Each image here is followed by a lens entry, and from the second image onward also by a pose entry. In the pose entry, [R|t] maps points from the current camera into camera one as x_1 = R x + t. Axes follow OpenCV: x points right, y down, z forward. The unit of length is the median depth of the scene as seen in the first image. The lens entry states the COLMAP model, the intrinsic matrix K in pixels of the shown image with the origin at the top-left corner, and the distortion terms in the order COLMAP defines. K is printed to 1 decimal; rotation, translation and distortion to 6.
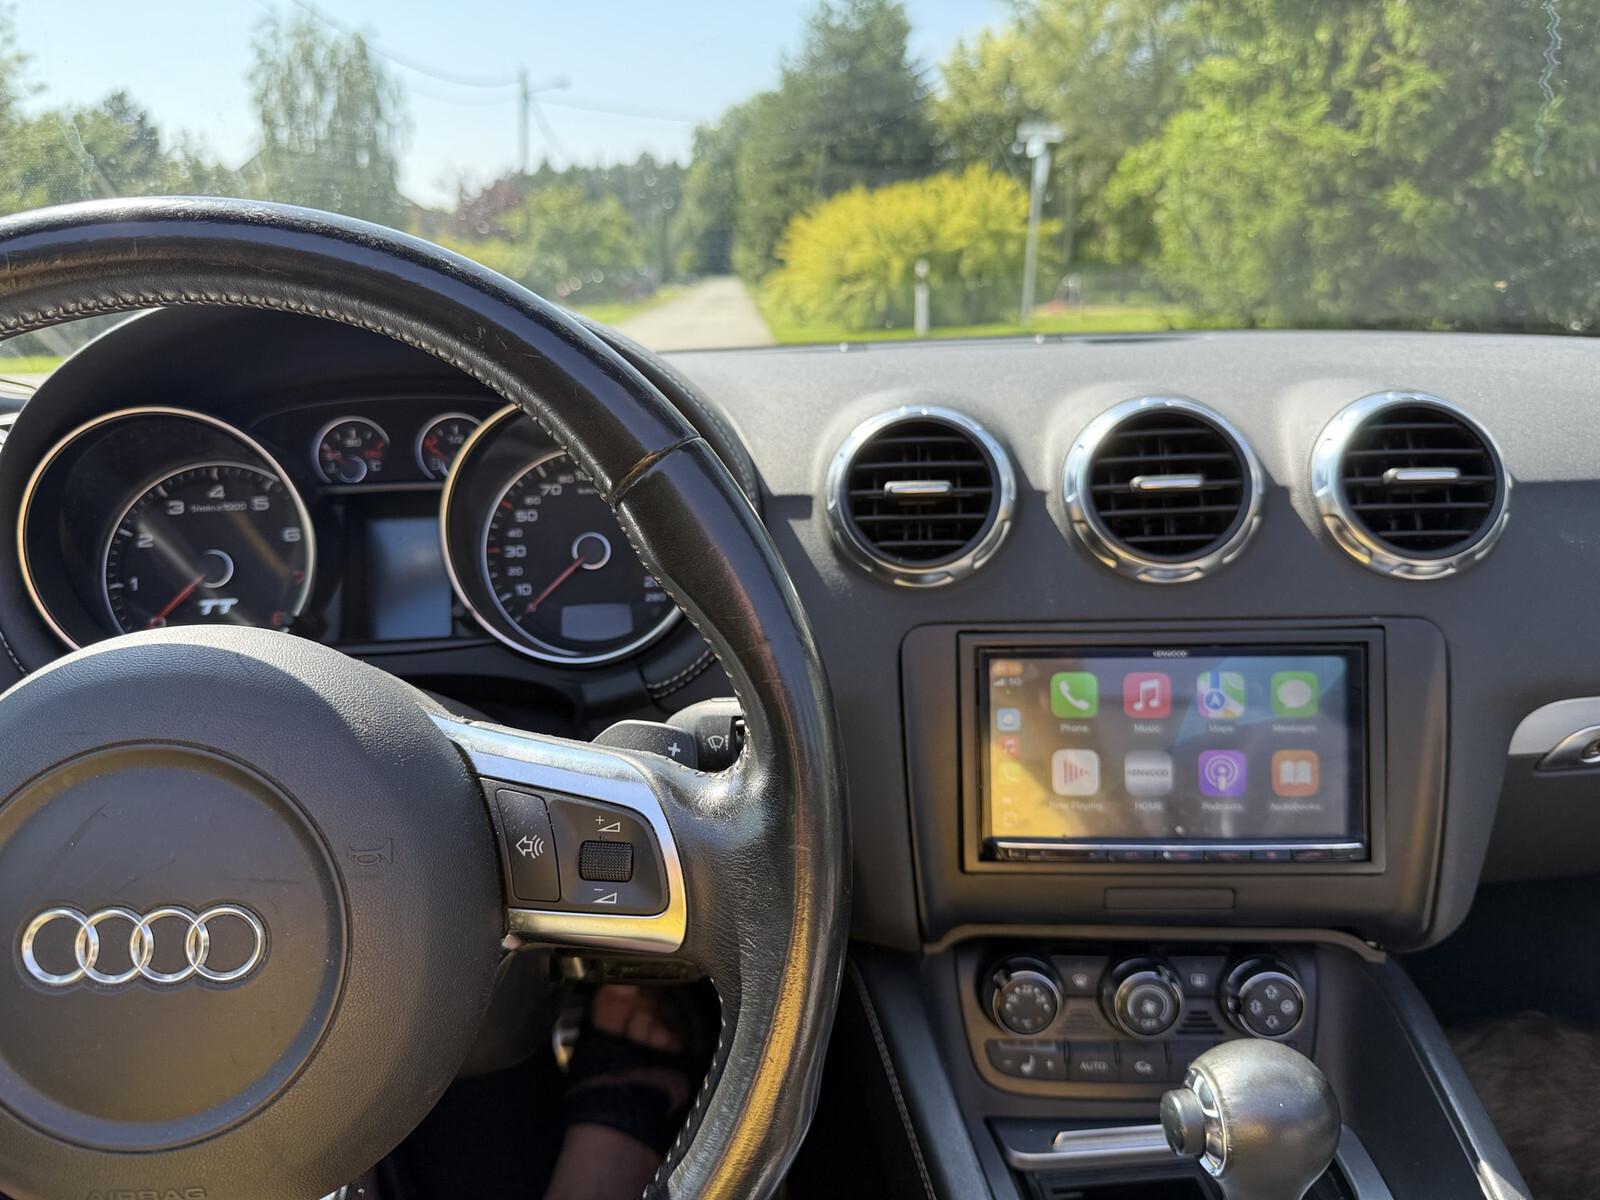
lens RADIAL K [[1170.7, 0, 800.0], [0, 1170.7, 600.0], [0, 0, 1]] dist [-0.011971, 0.002796]
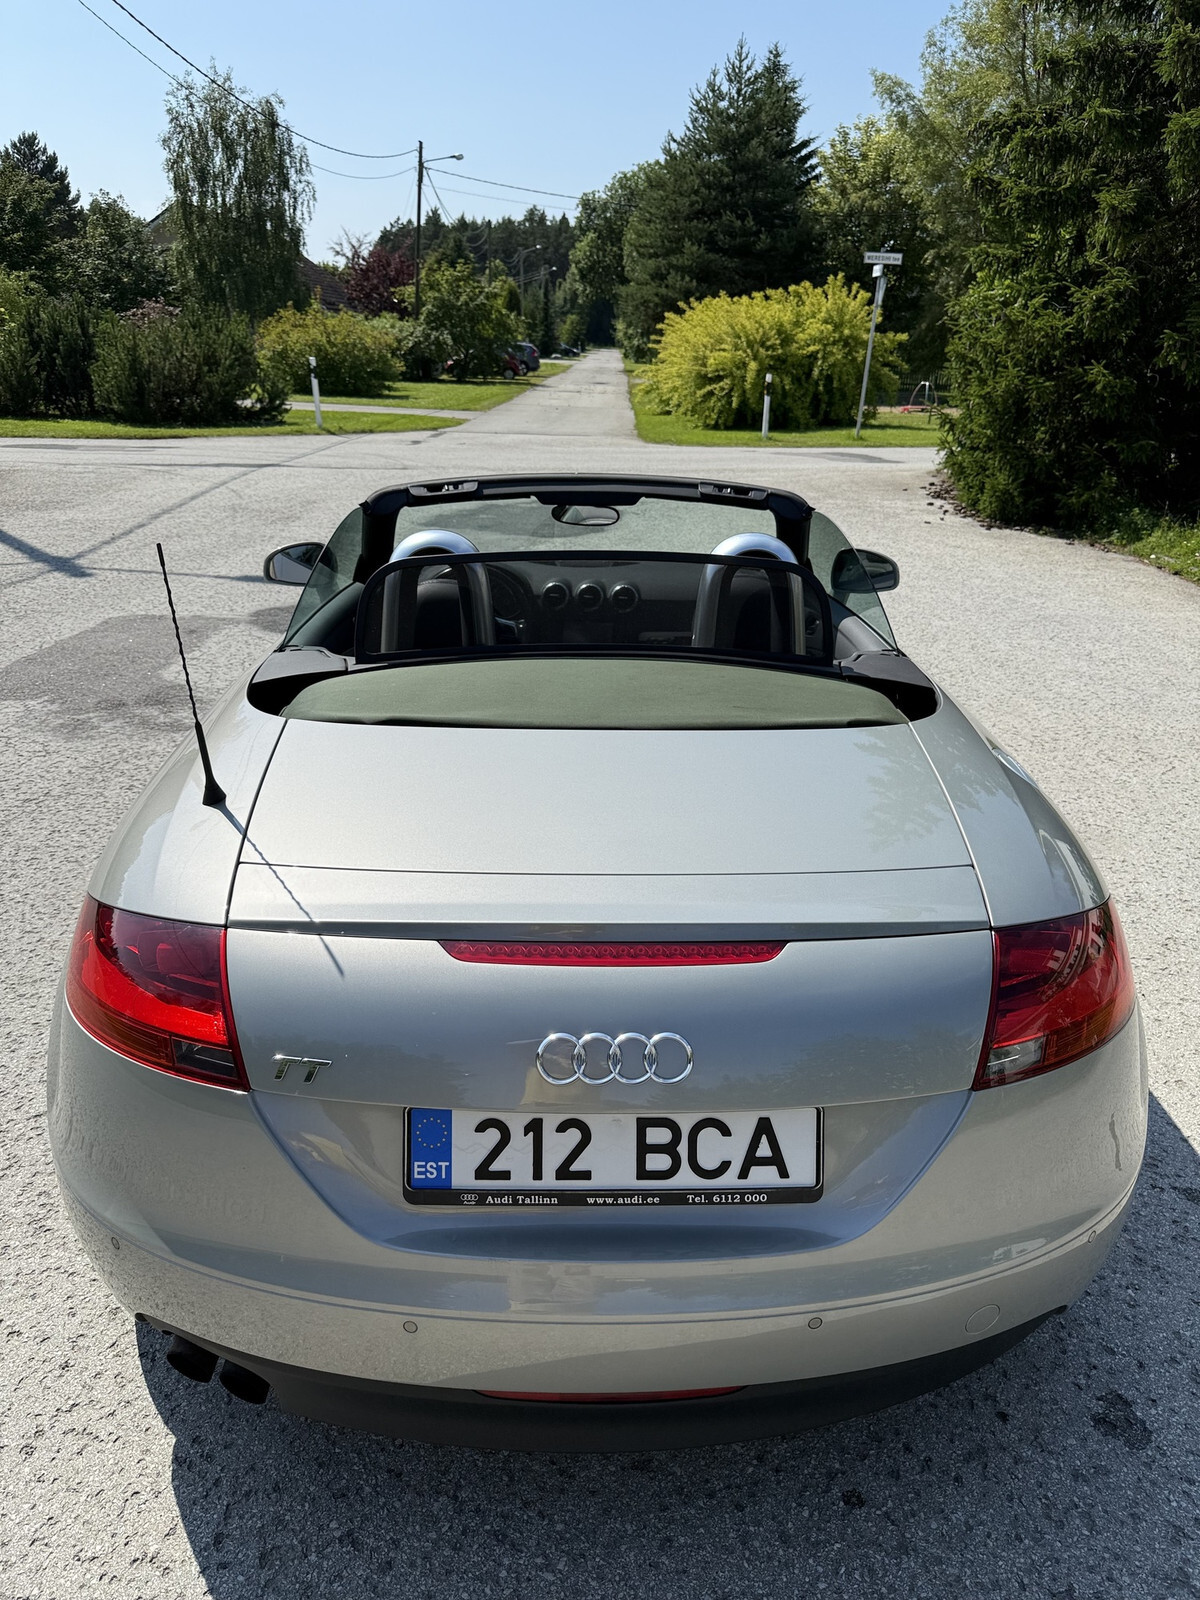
lens RADIAL K [[1136.4, 0, 600.0], [0, 1136.4, 800.0], [0, 0, 1]] dist [0.060374, -0.064522]
pose [[0.996596, 0.067982, -0.046631, 0.012146], [-0.062445, 0.991817, 0.111356, 0.004902], [0.053820, -0.108065, 0.992686, -0.084303]]
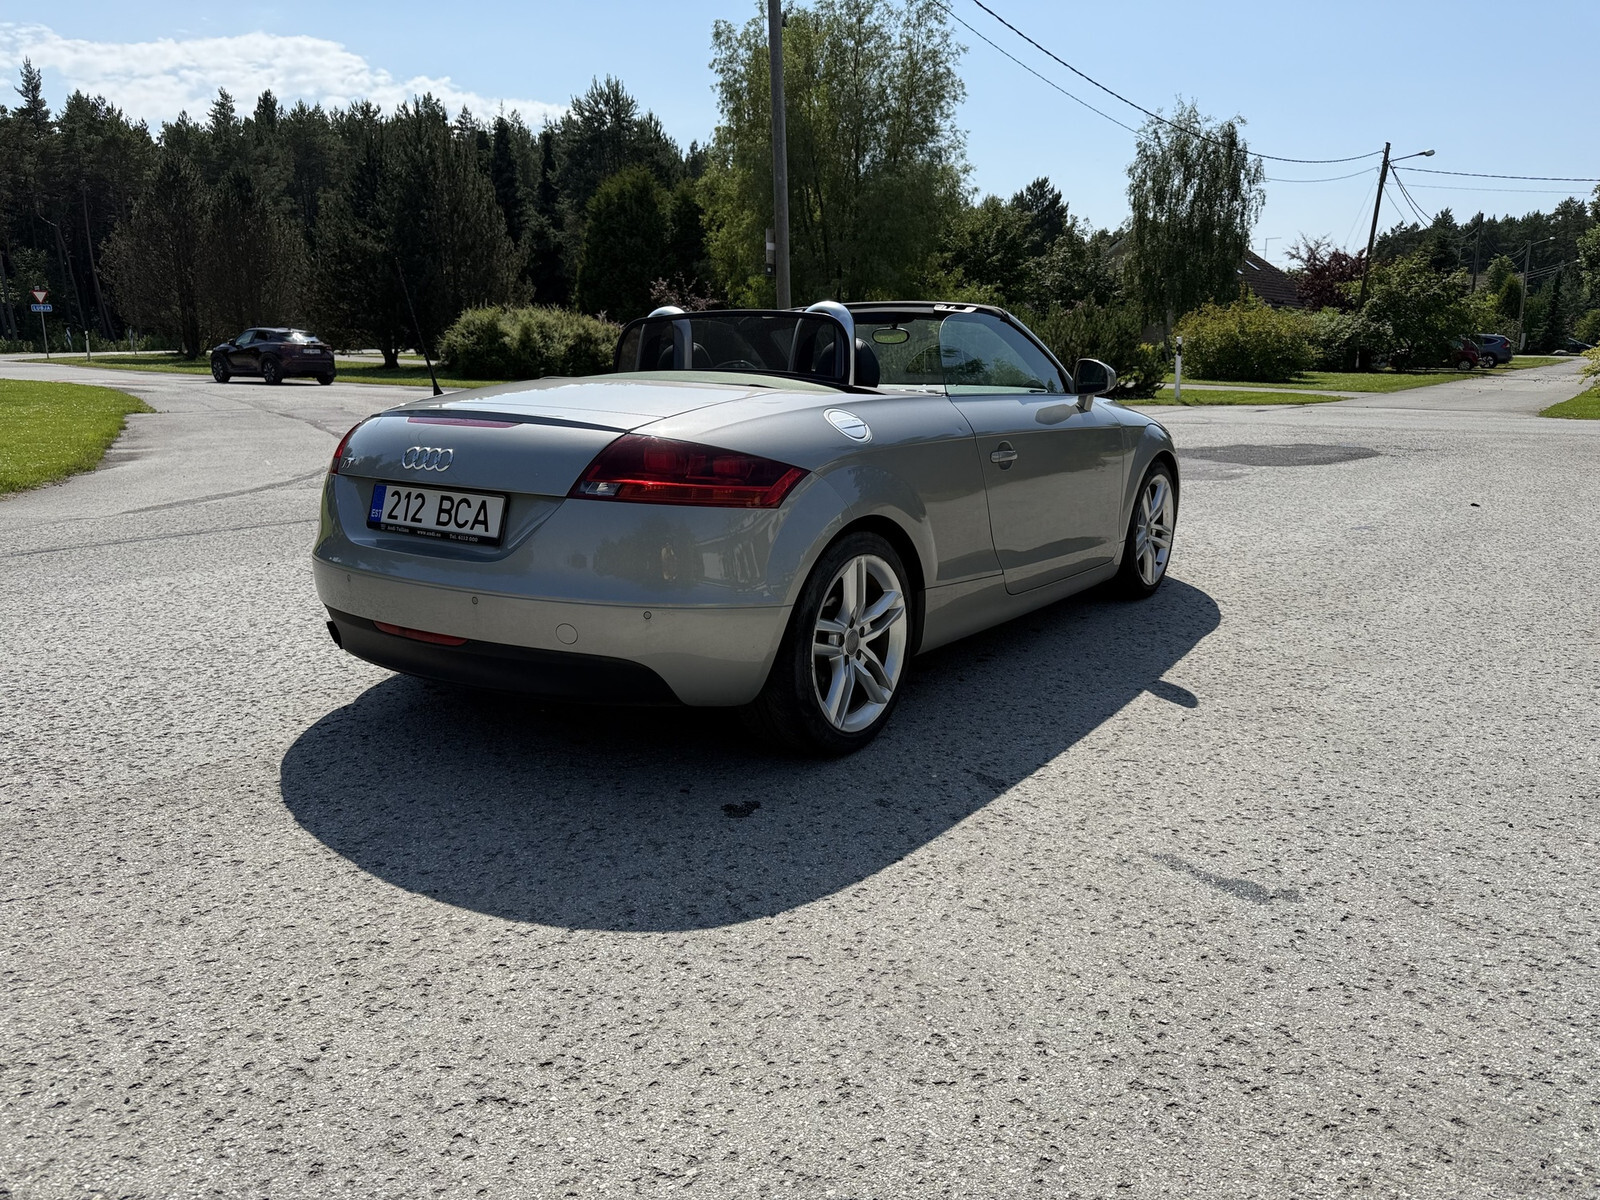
lens RADIAL K [[1170.7, 0, 800.0], [0, 1170.7, 600.0], [0, 0, 1]] dist [-0.011971, 0.002796]
pose [[0.765160, 0.161962, -0.623136, 0.081972], [-0.189683, 0.981594, 0.022215, 0.020030], [0.615265, 0.101200, 0.781798, -0.094581]]
